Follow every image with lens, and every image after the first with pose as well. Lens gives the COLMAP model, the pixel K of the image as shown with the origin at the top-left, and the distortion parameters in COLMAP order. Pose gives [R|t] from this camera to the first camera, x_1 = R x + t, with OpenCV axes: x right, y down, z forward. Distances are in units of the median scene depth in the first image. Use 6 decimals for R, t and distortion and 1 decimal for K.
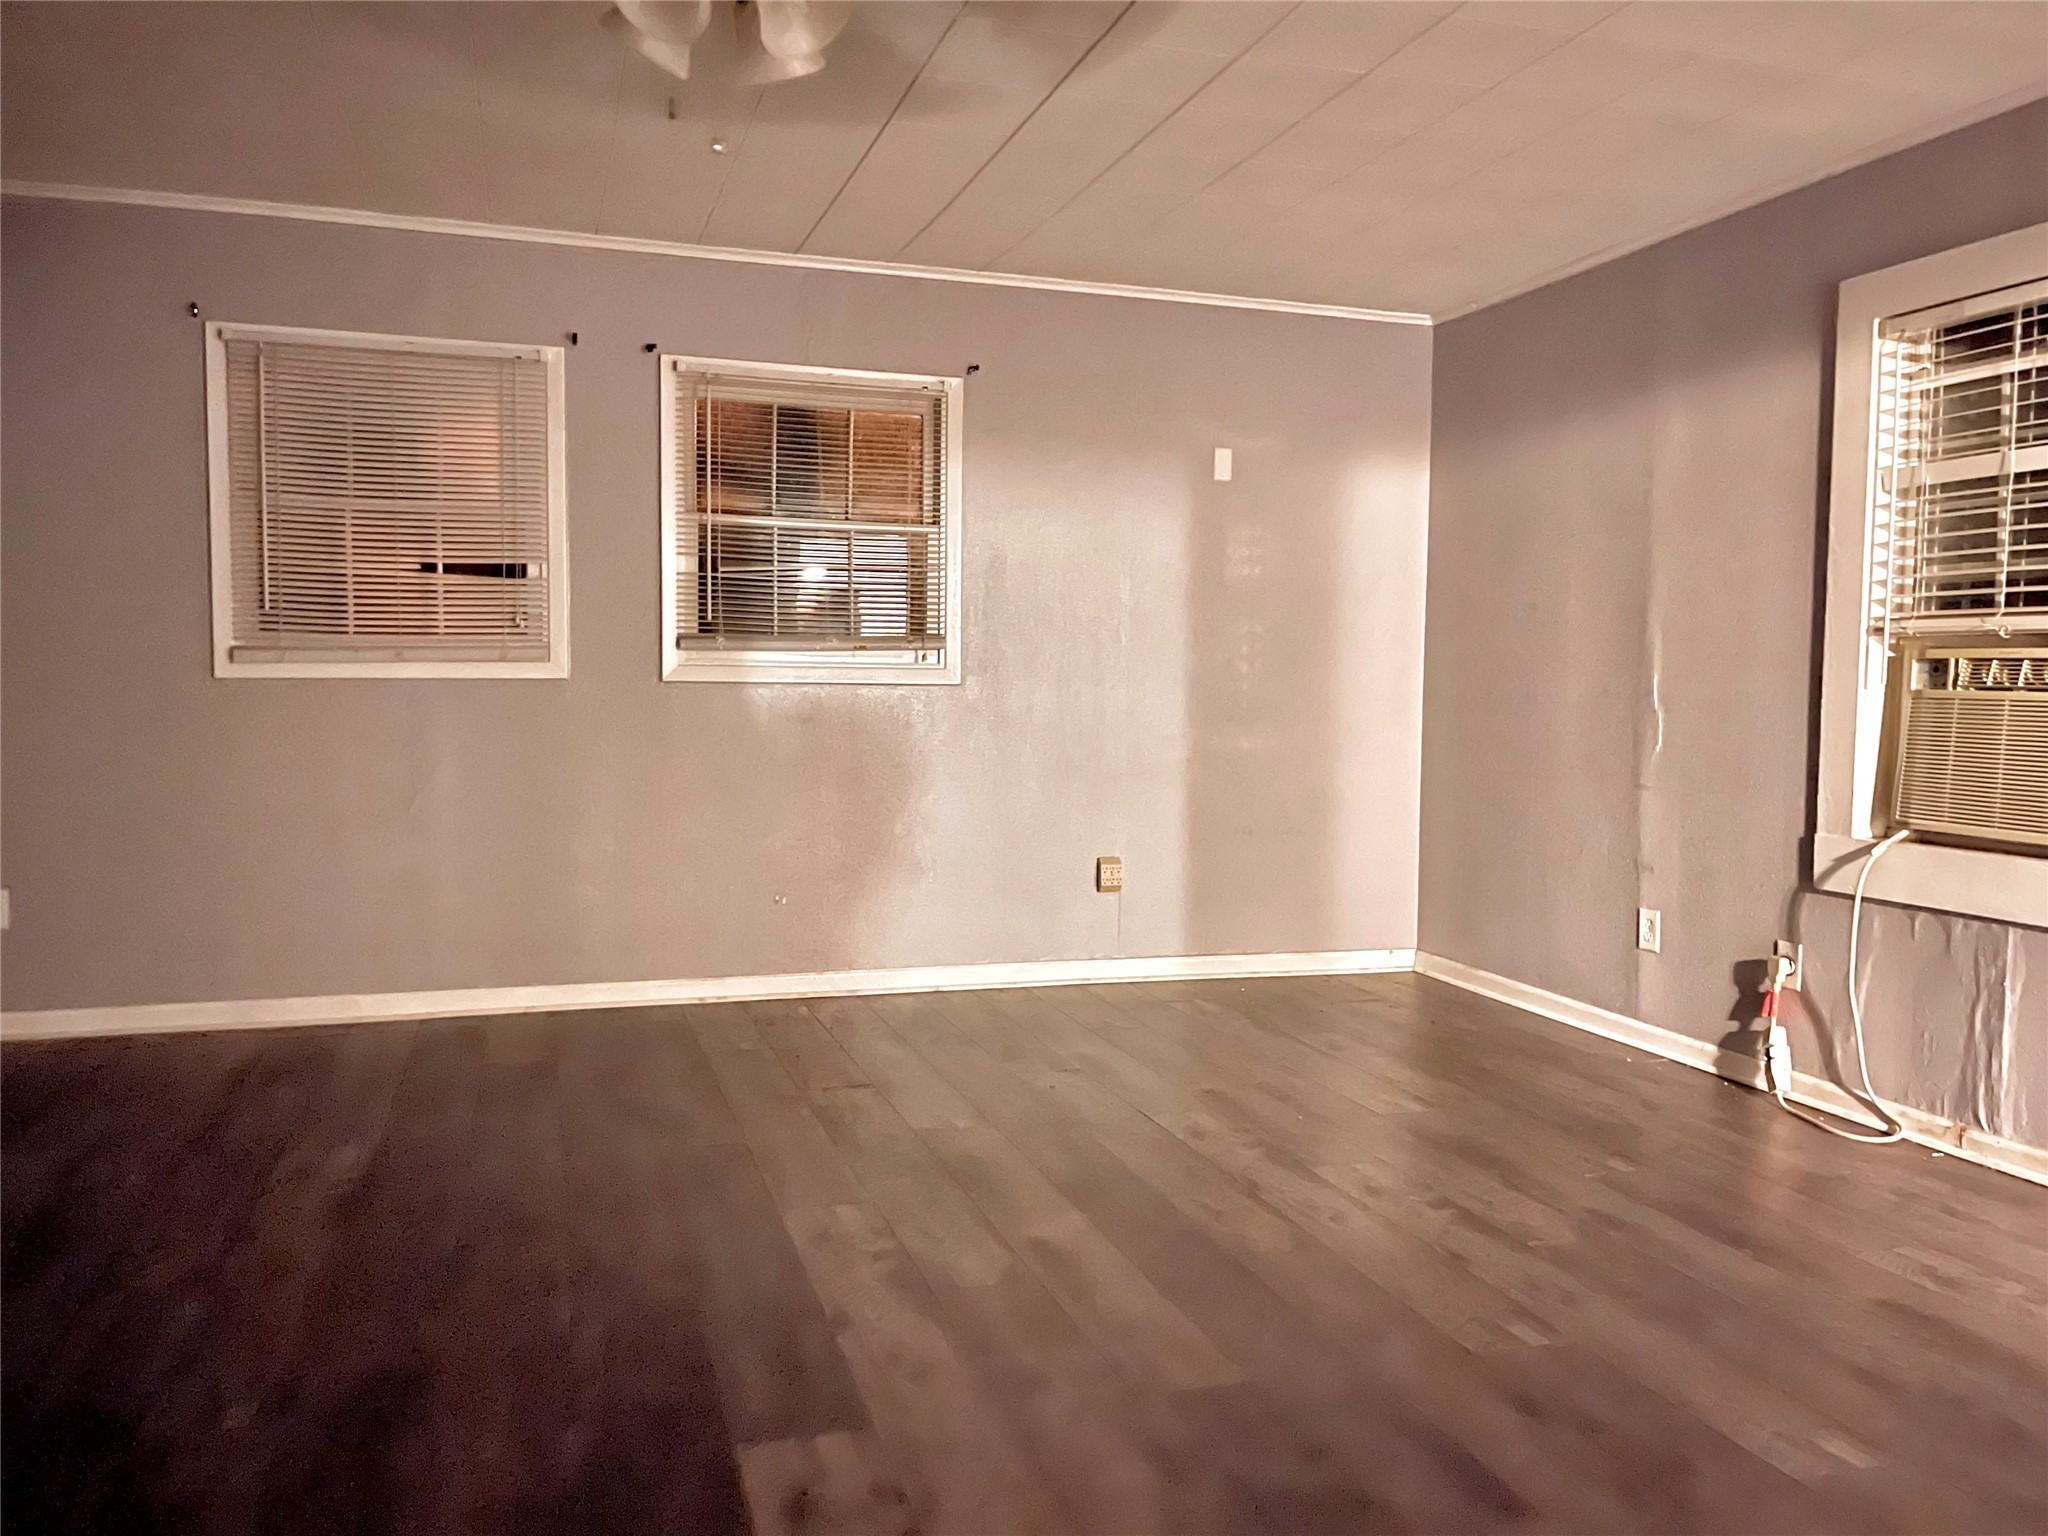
lens RADIAL K [[1557.0, 0, 1034.2], [0, 1557.0, 769.1], [0, 0, 1]] dist [0.070646, -0.091176]
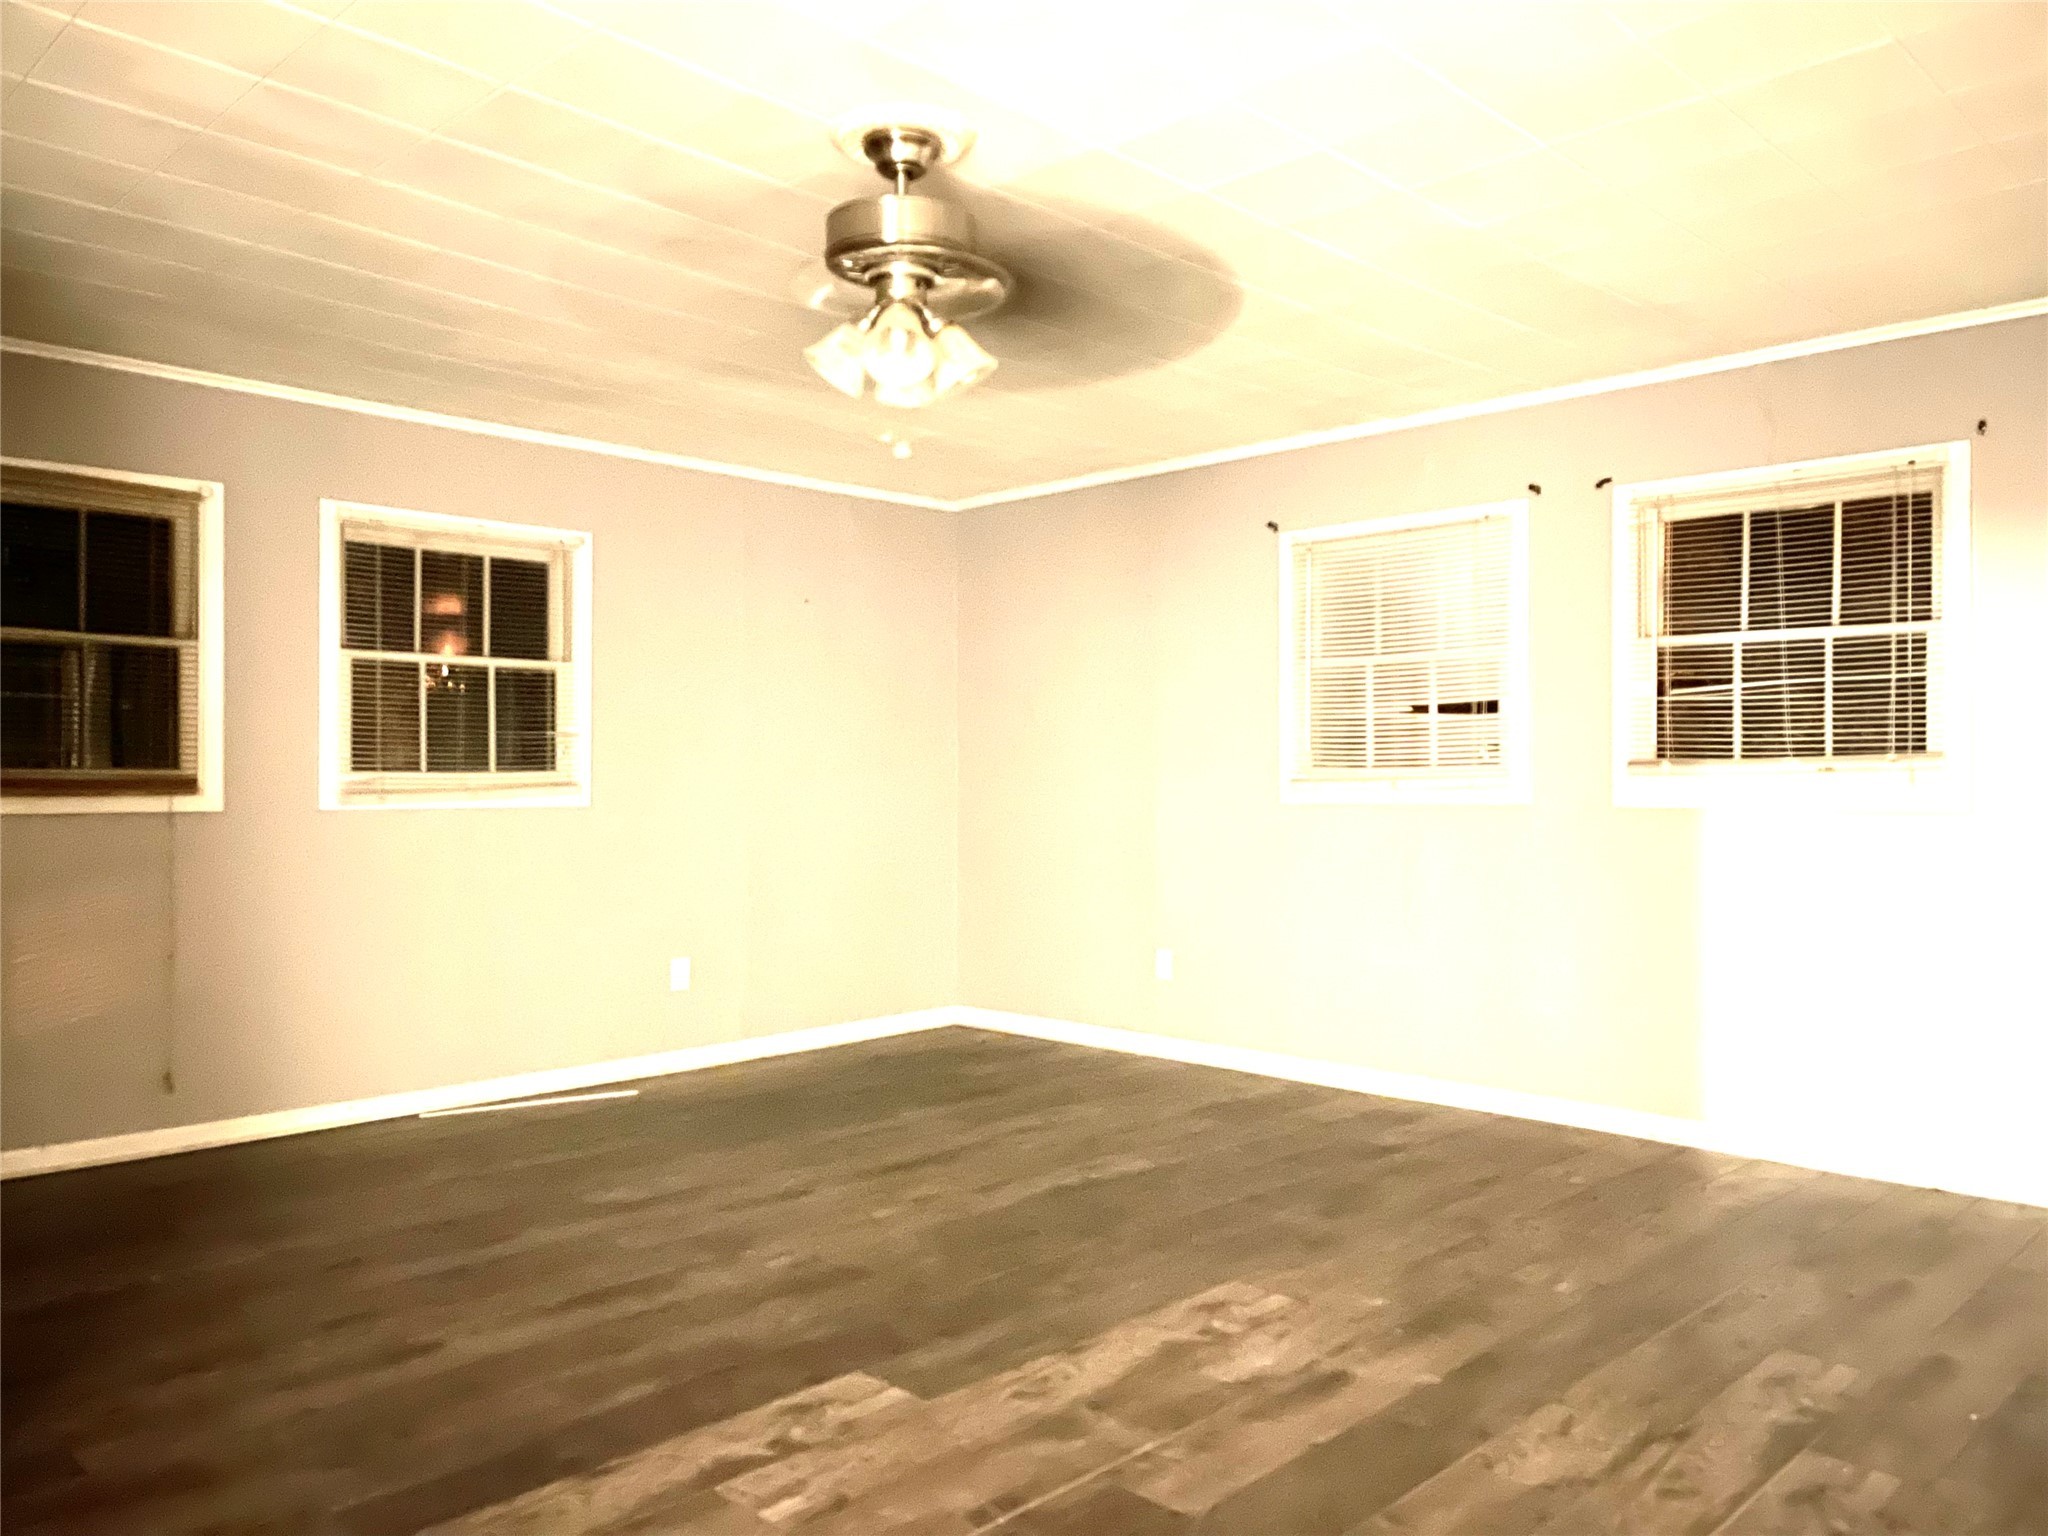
lens RADIAL K [[1557.0, 0, 1039.1], [0, 1557.0, 775.2], [0, 0, 1]] dist [0.070646, -0.091176]
pose [[0.477060, -0.010372, -0.878810, 0.497272], [-0.050561, 0.997950, -0.039225, -0.019753], [0.877415, 0.063146, 0.475558, 0.206424]]
